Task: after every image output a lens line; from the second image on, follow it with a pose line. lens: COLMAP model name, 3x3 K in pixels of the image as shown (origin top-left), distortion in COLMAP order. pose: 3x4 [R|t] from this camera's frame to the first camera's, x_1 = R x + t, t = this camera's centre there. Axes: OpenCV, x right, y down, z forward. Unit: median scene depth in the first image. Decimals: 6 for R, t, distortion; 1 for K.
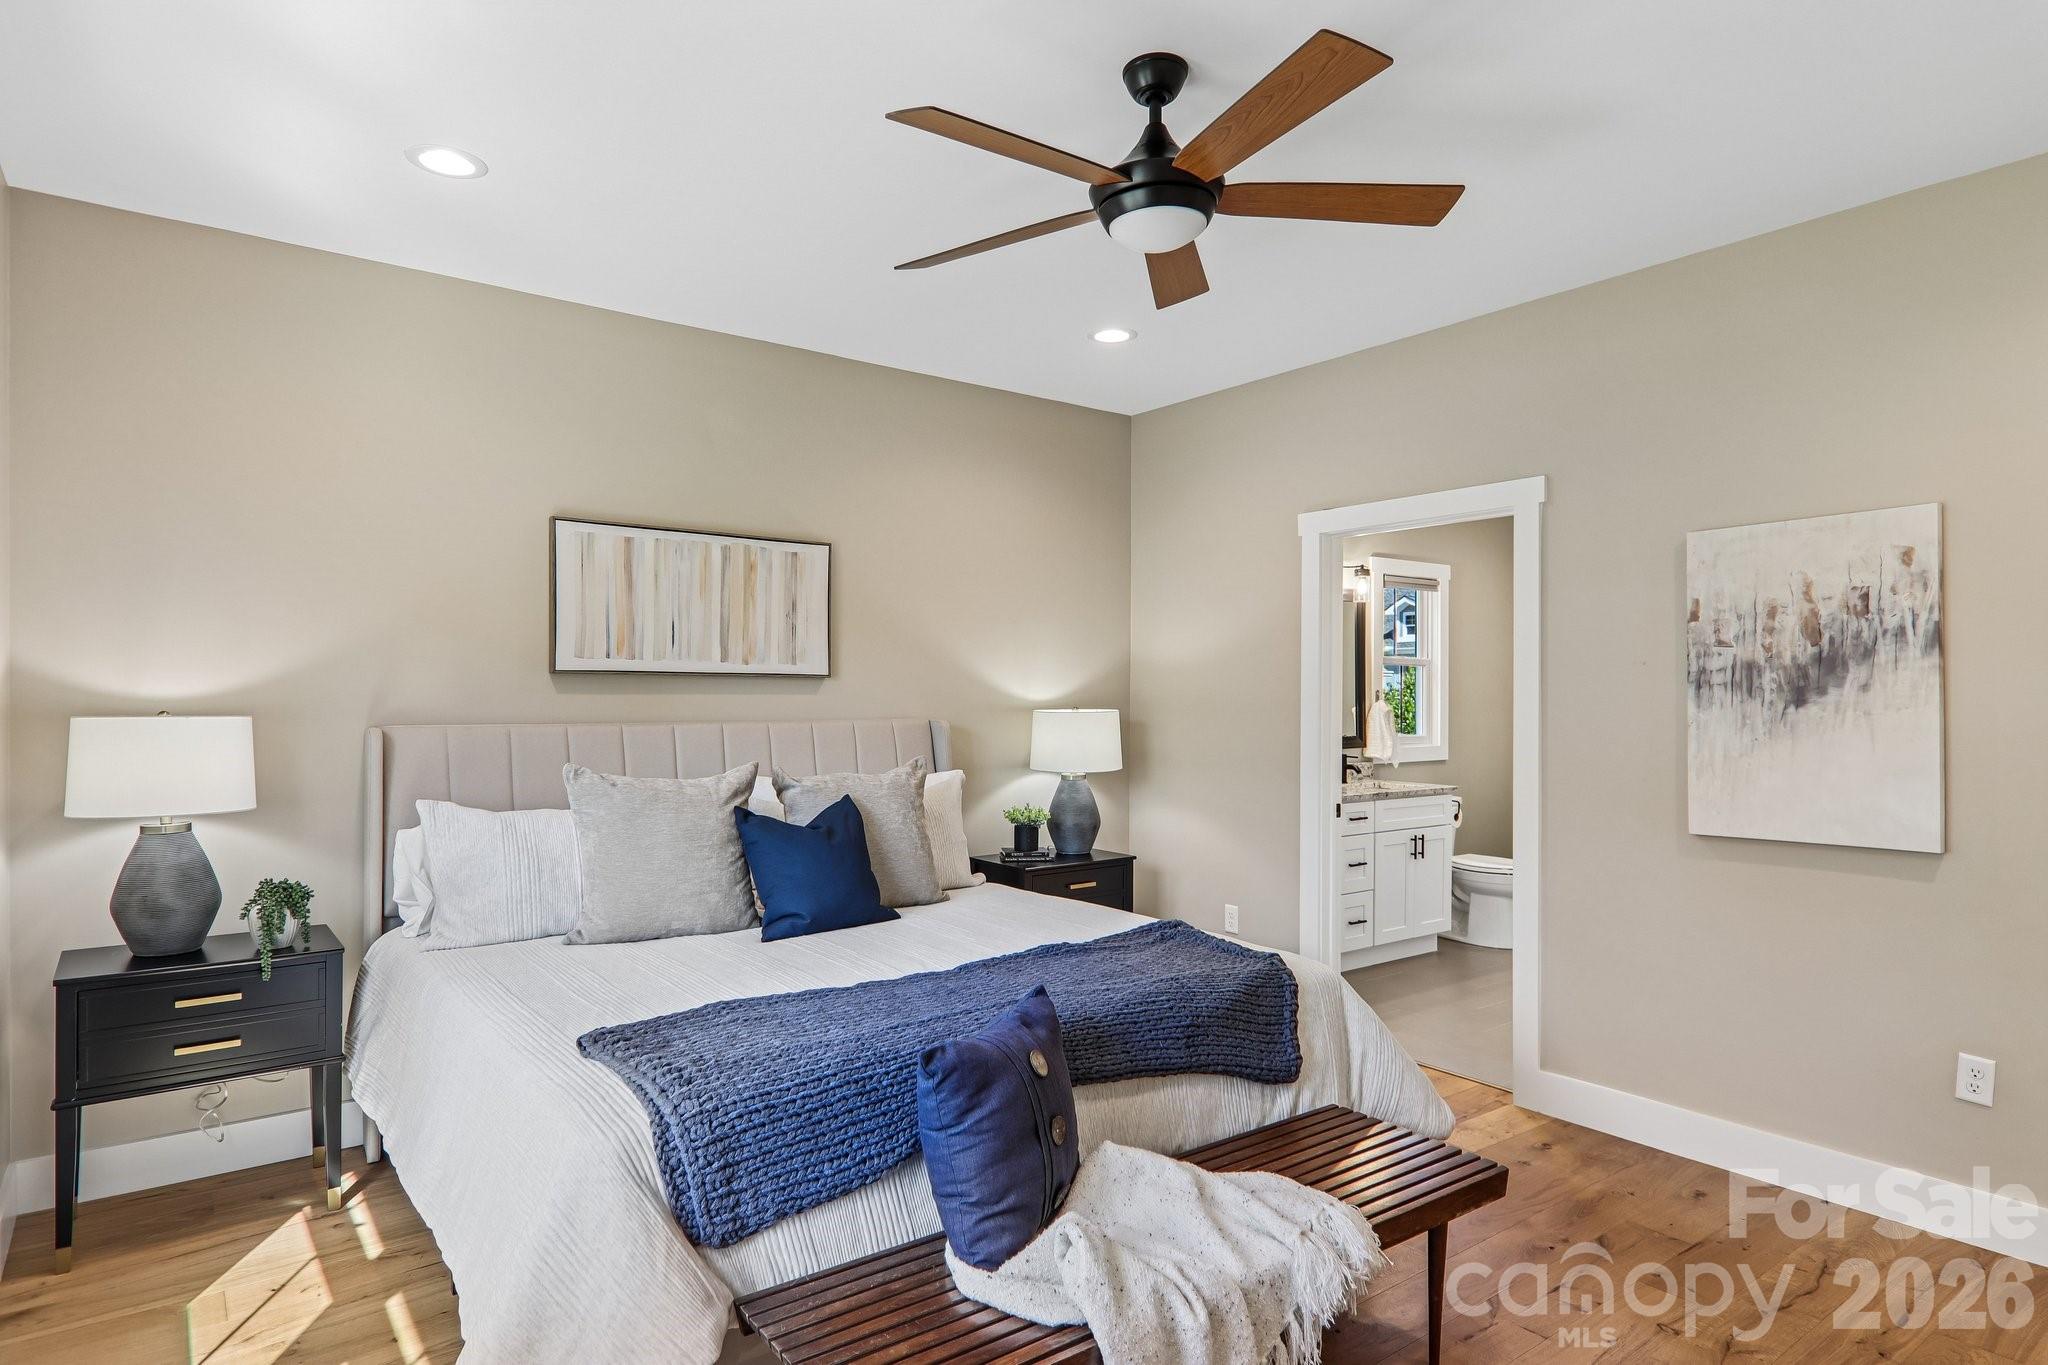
lens RADIAL K [[1124.8, 0, 1027.4], [0, 1124.8, 700.3], [0, 0, 1]] dist [0.026749, -0.013154]
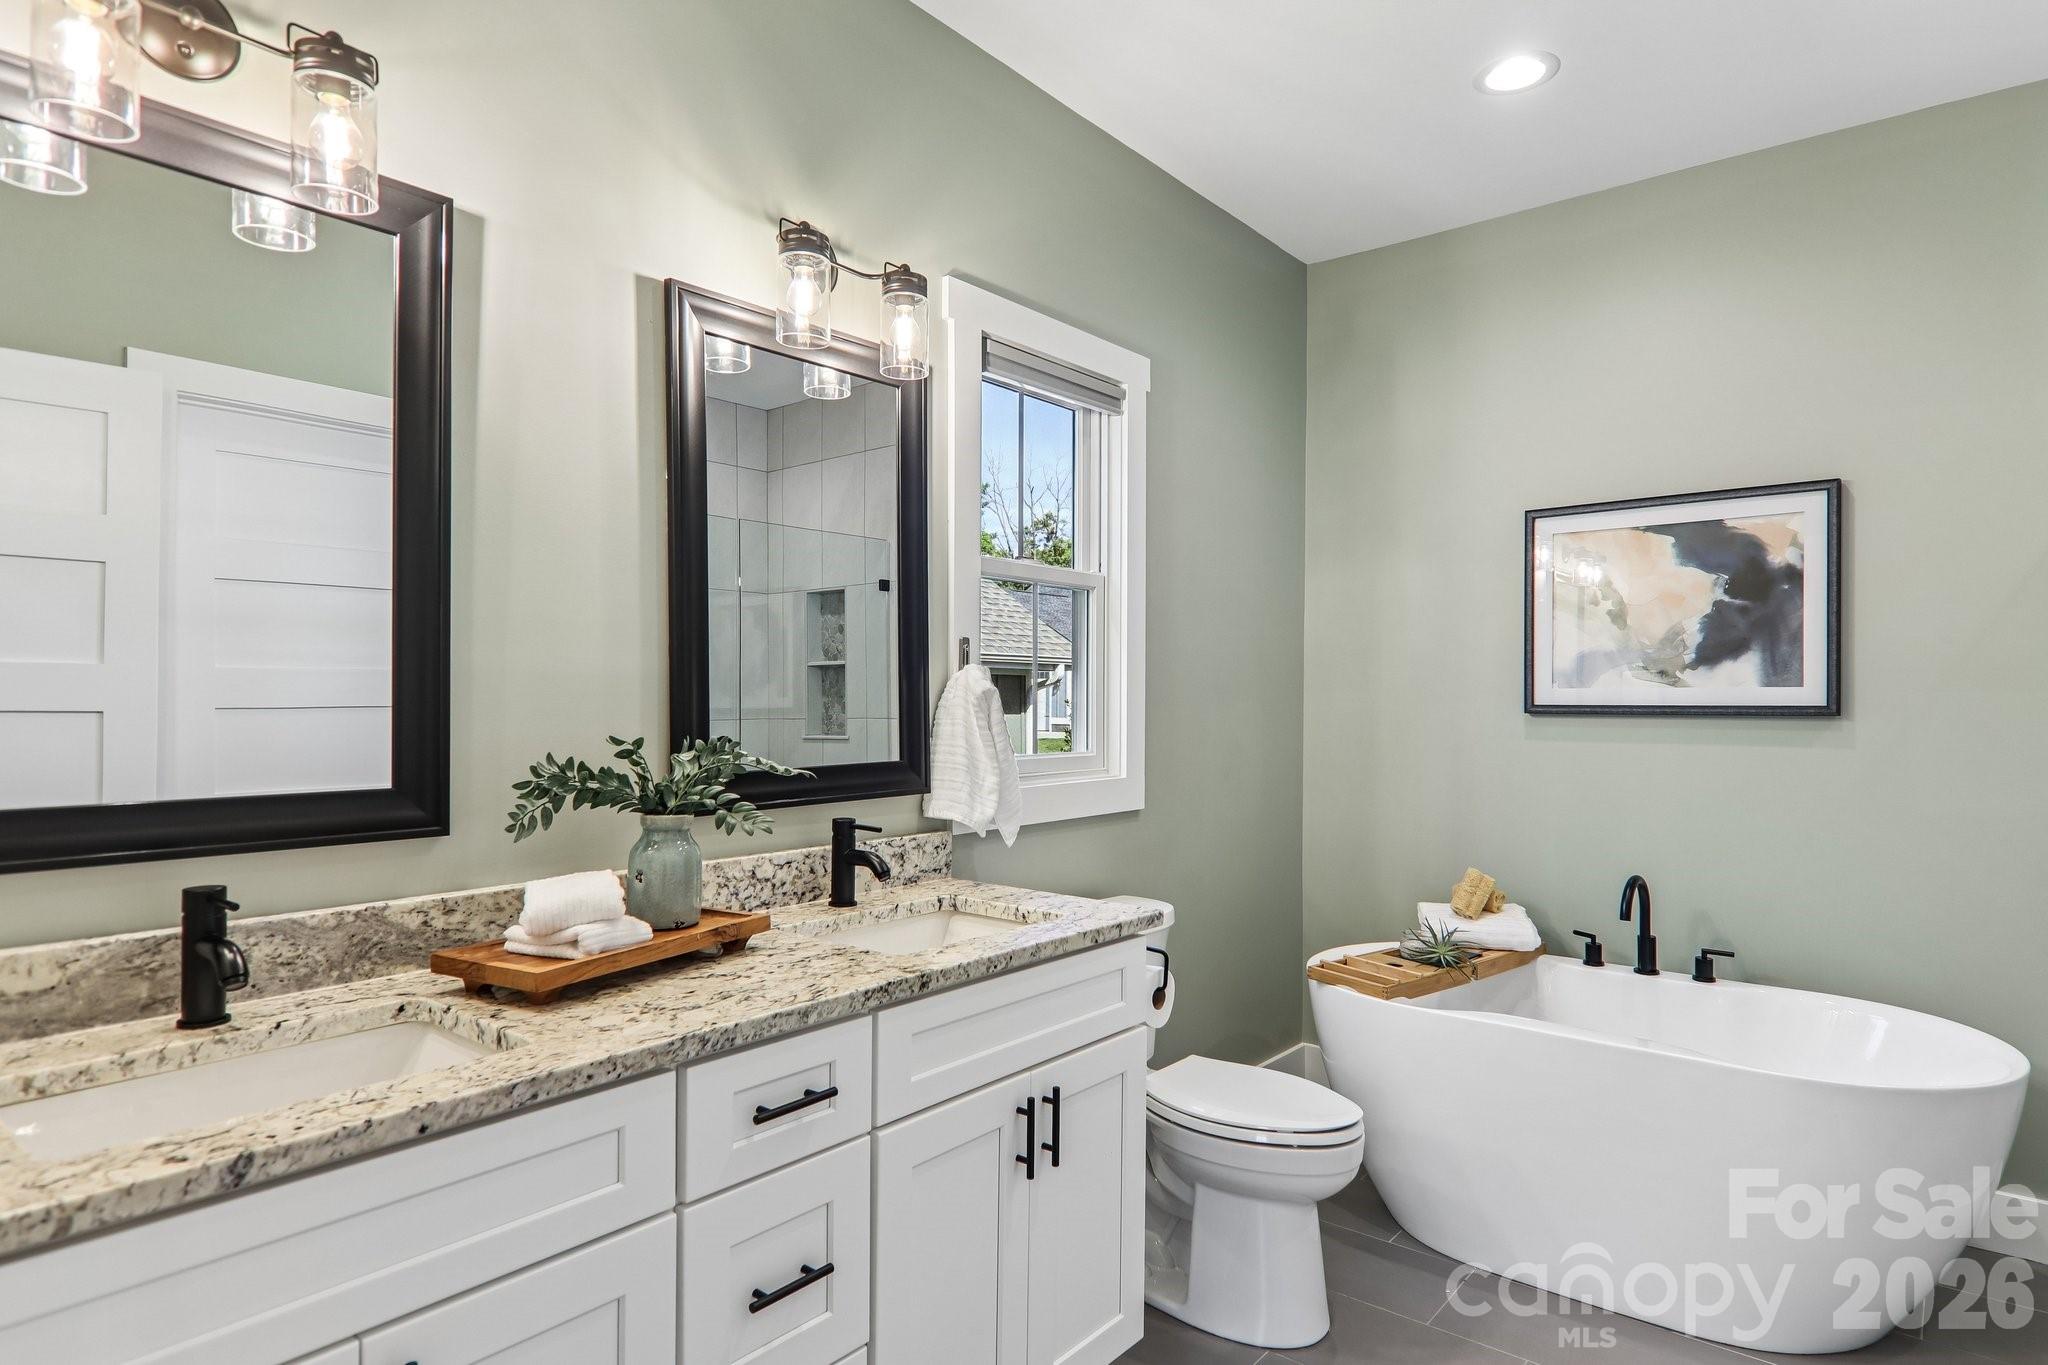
lens RADIAL K [[1124.8, 0, 1027.4], [0, 1124.8, 700.3], [0, 0, 1]] dist [0.026749, -0.013154]
pose [[0.971769, 0.001806, 0.235927, 0.249590], [-0.002245, 0.999996, 0.001592, 0.011386], [-0.235923, -0.002077, 0.971770, 0.648849]]
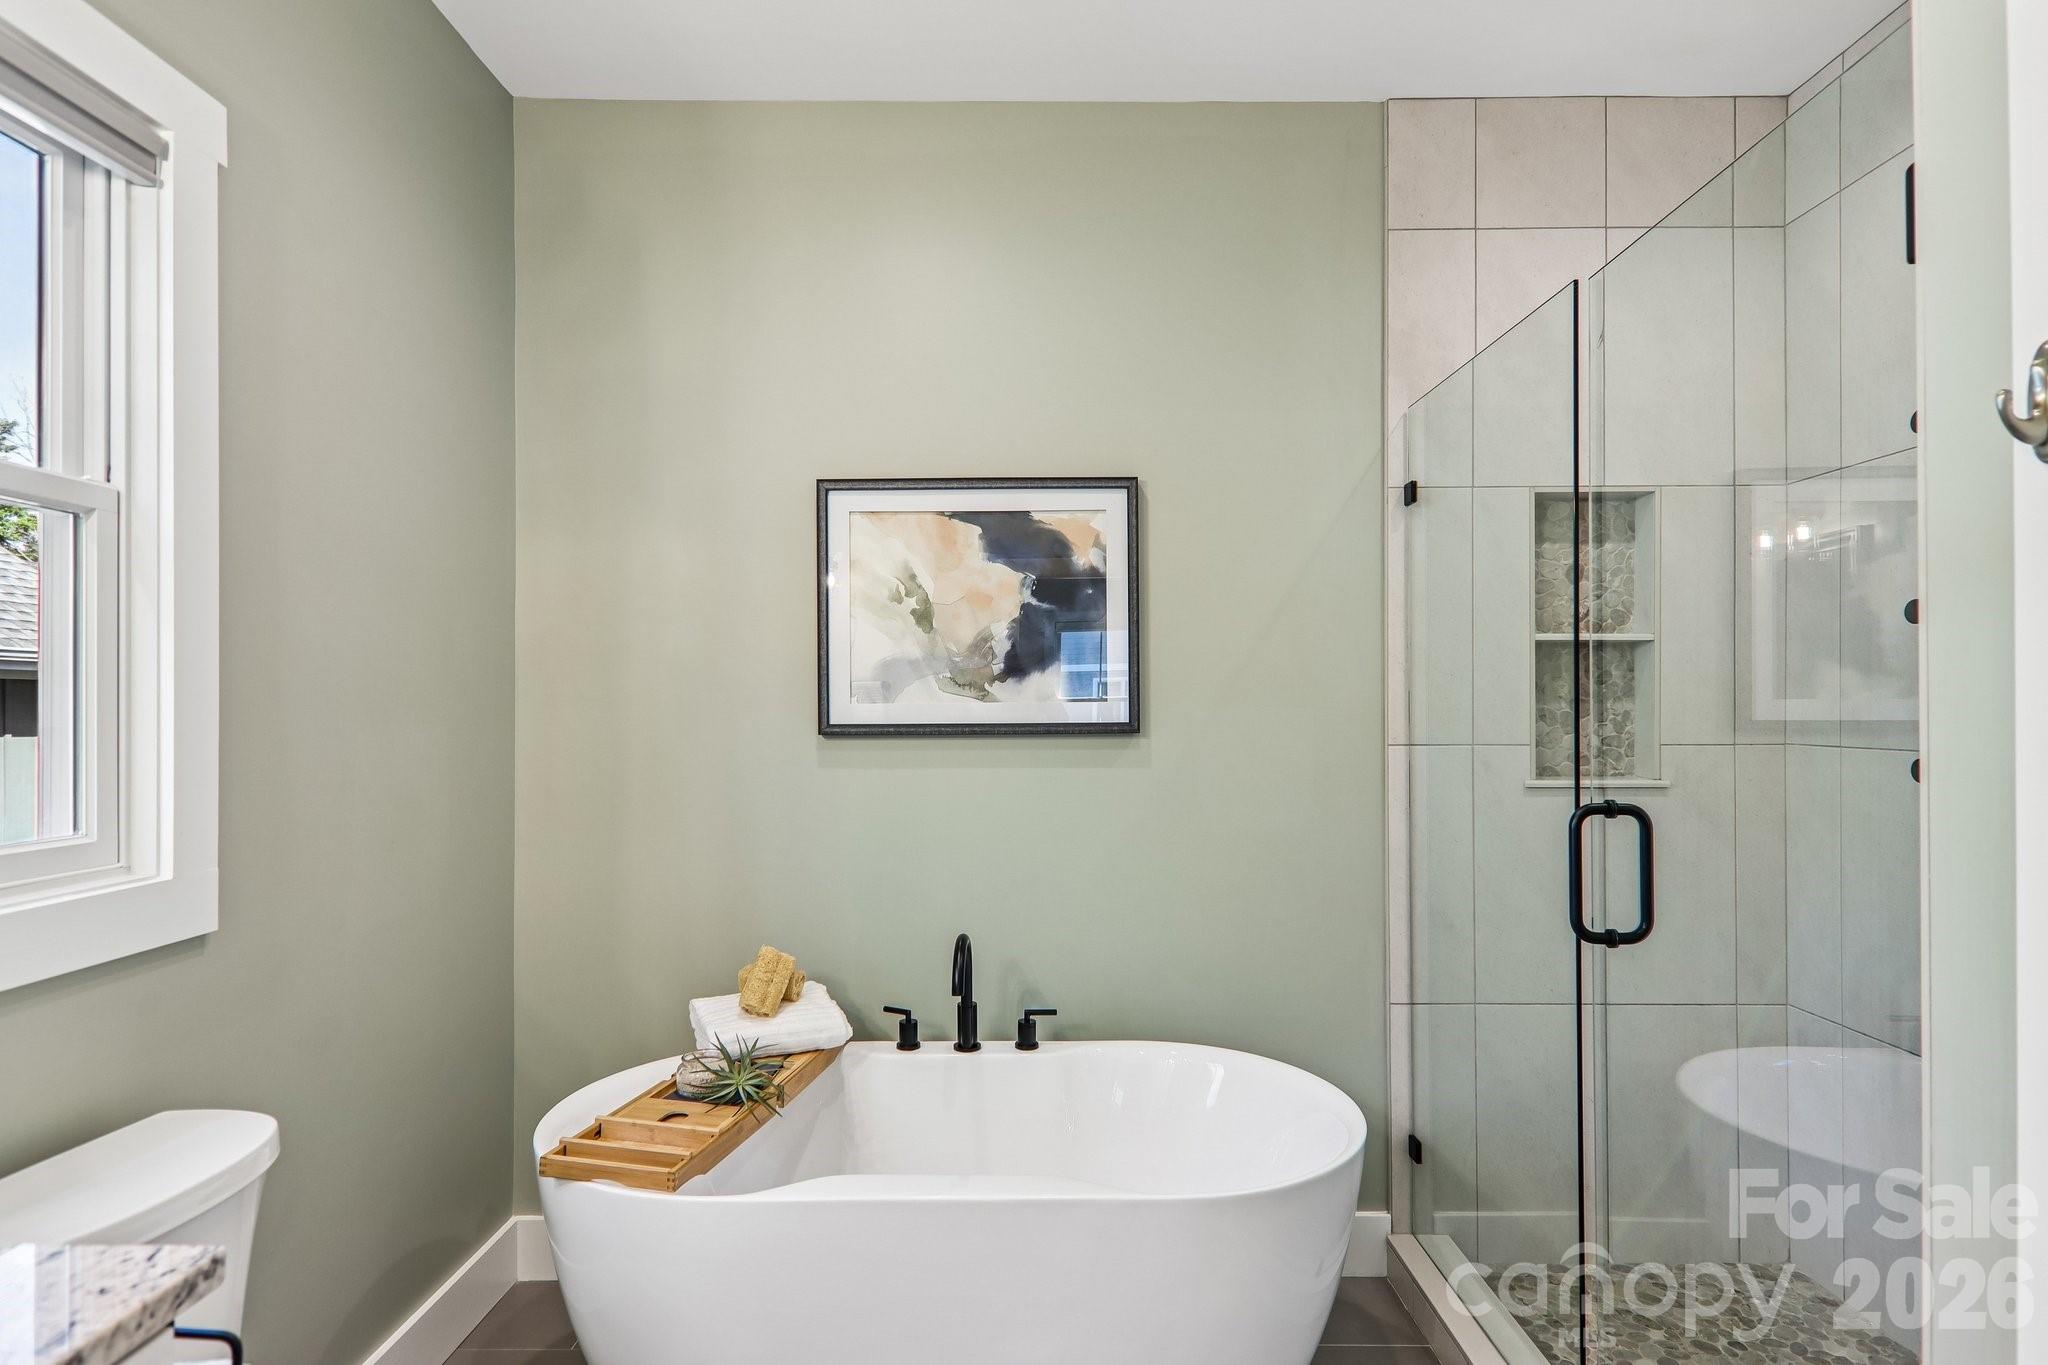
lens RADIAL K [[1124.8, 0, 1027.4], [0, 1124.8, 700.3], [0, 0, 1]] dist [0.026749, -0.013154]
pose [[0.598972, 0.001261, 0.800769, 0.311981], [0.004760, 0.999975, -0.005135, 0.007465], [-0.800755, 0.006888, 0.598952, 0.793893]]
